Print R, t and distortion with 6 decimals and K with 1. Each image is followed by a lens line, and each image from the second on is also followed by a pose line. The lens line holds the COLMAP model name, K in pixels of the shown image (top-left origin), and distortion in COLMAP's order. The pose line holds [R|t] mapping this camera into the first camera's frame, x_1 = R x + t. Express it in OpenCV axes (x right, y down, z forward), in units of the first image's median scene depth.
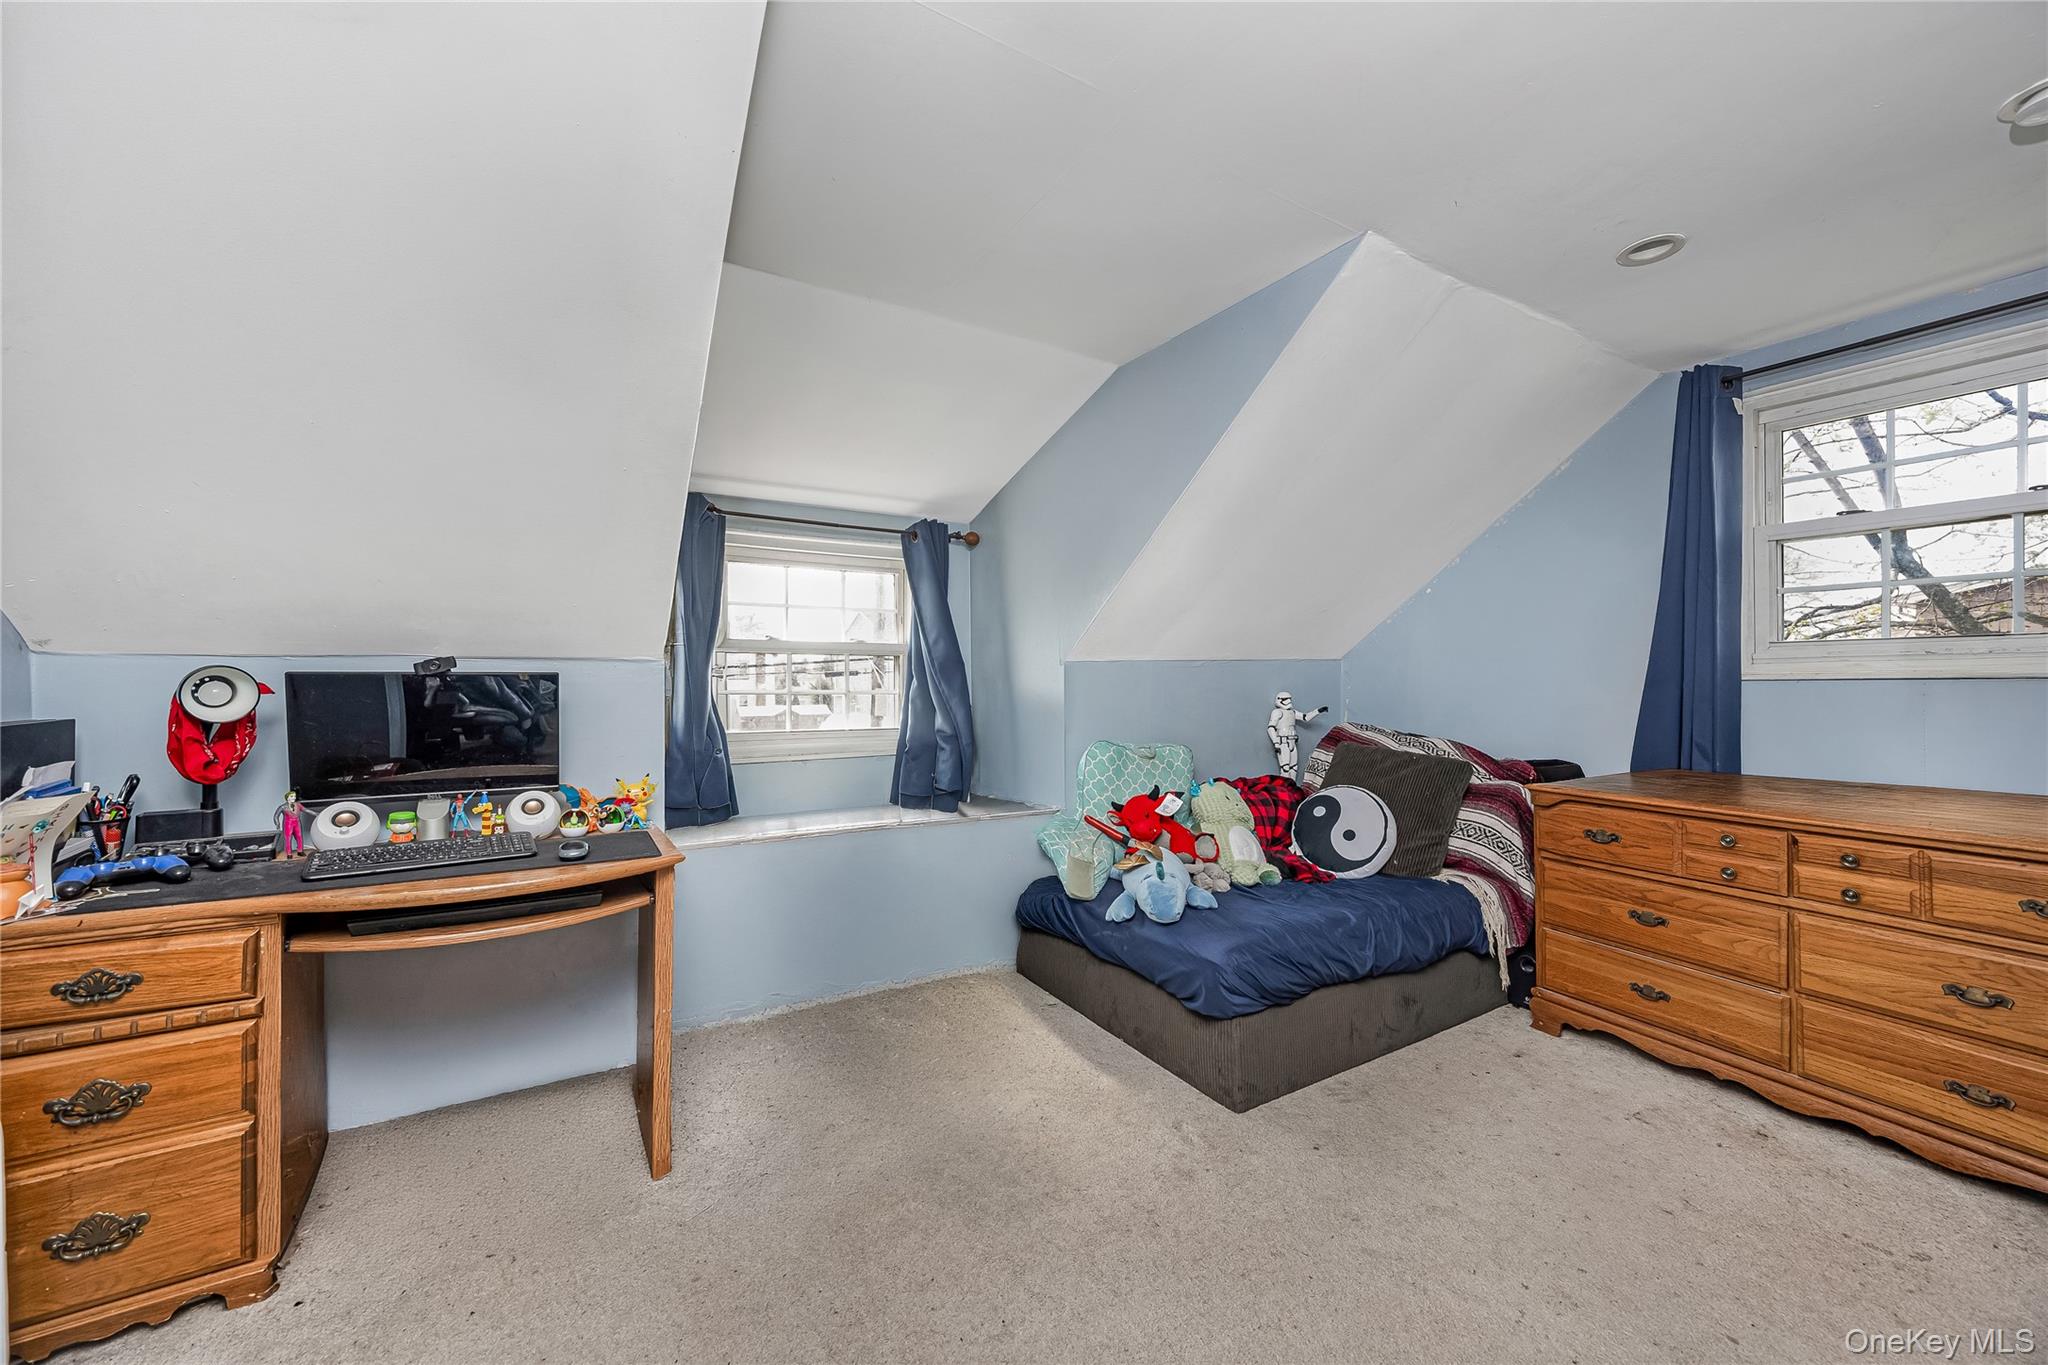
lens RADIAL K [[780.6, 0, 1026.0], [0, 780.6, 678.1], [0, 0, 1]] dist [0.002438, 0.000141]
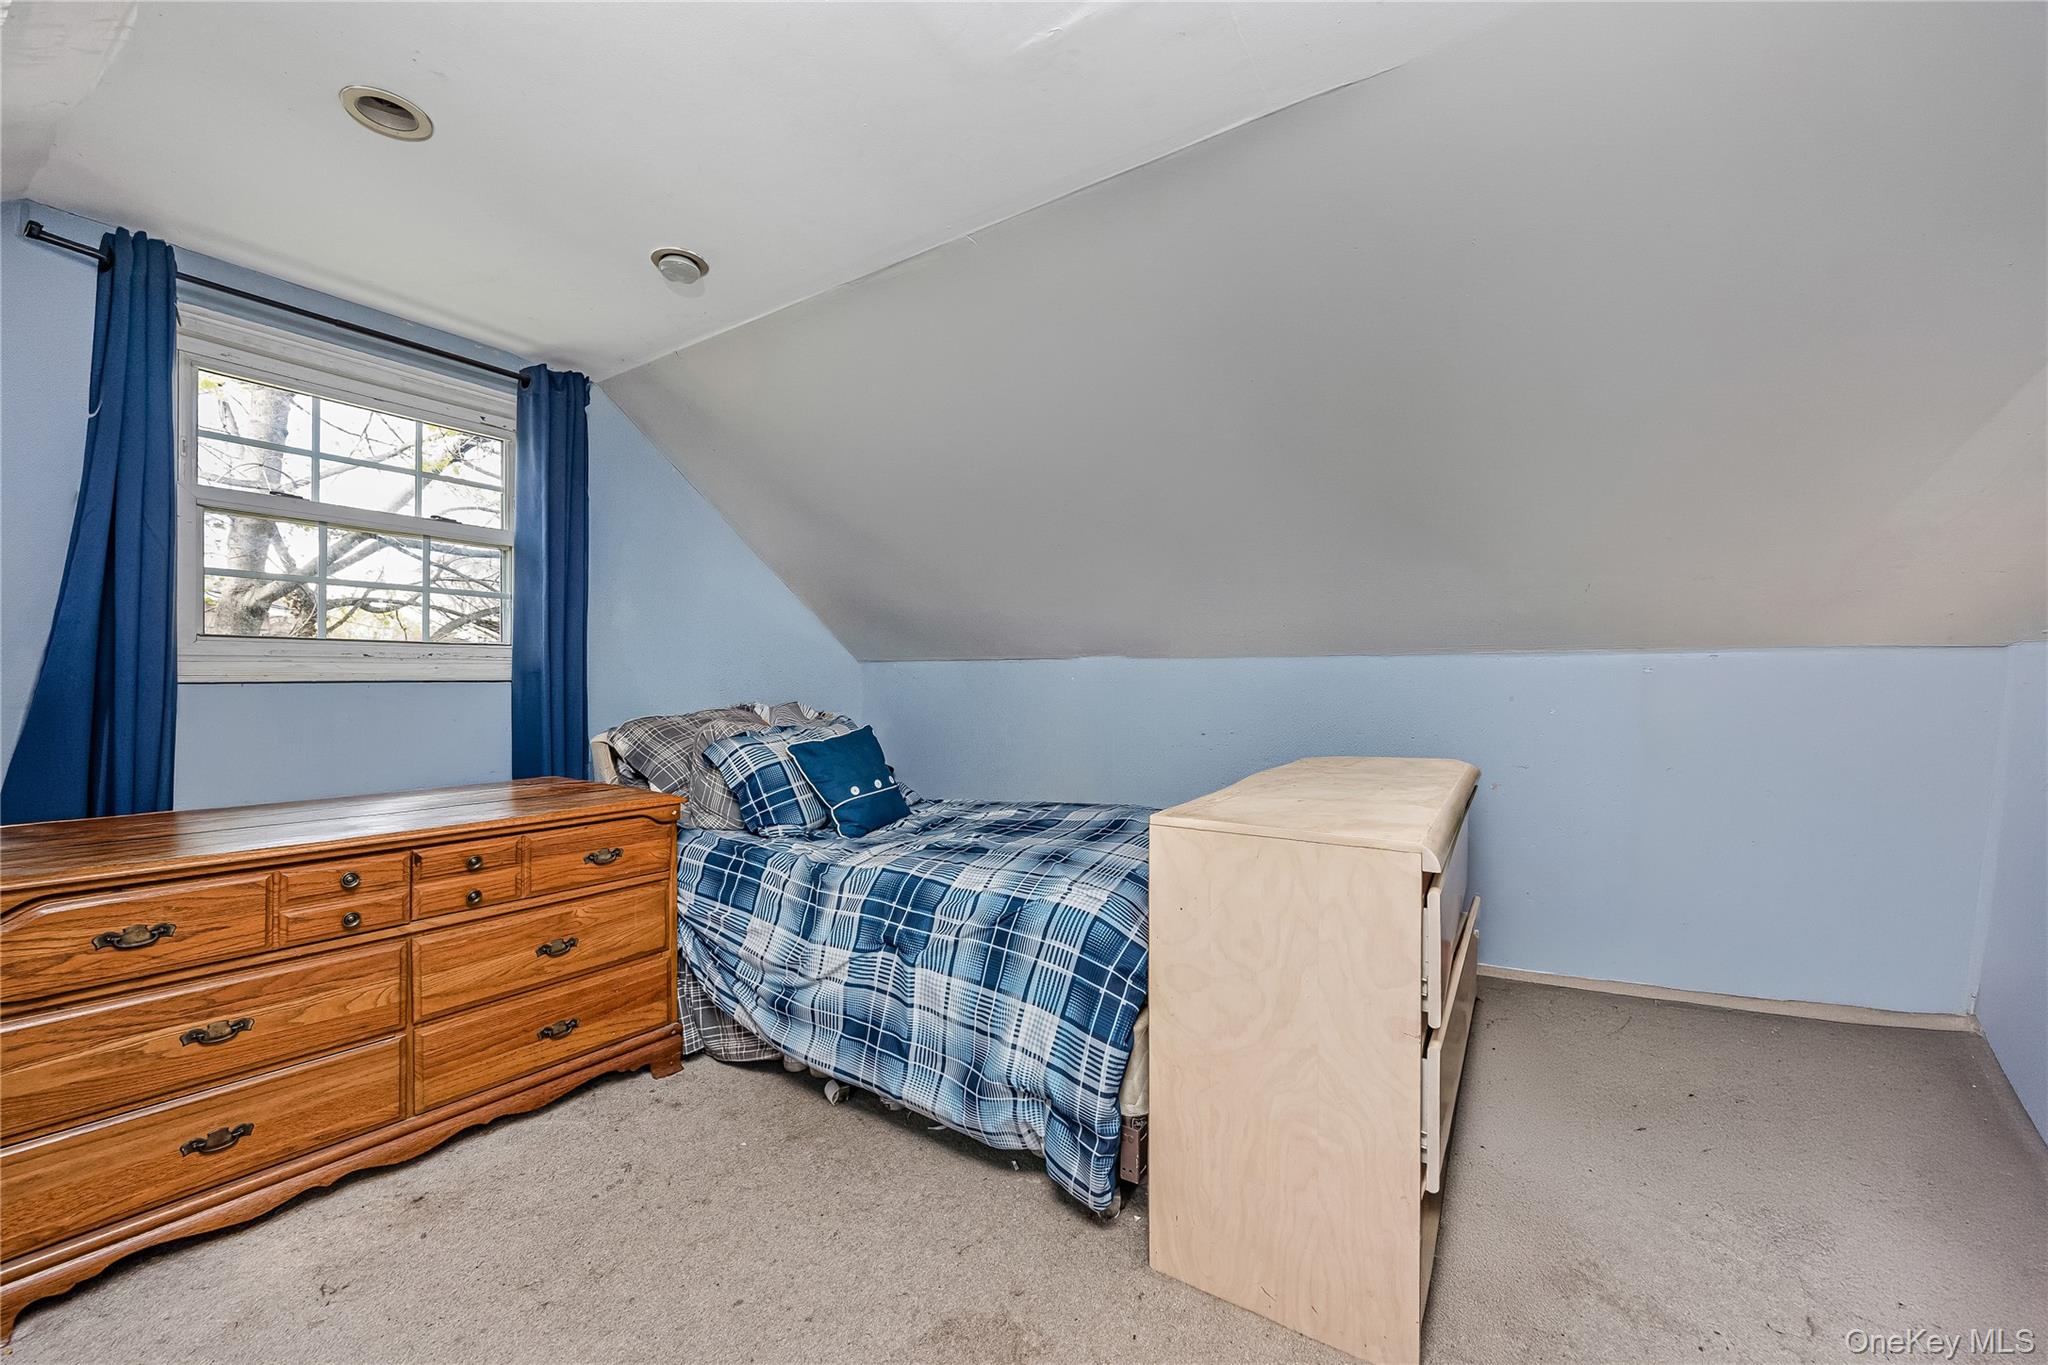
lens RADIAL K [[780.6, 0, 1031.7], [0, 780.6, 682.0], [0, 0, 1]] dist [0.002438, 0.000141]
pose [[-0.446336, 0.004904, 0.894852, -0.145189], [0.000270, 0.999986, -0.005345, 0.007384], [-0.894866, -0.002144, -0.446331, 0.729014]]
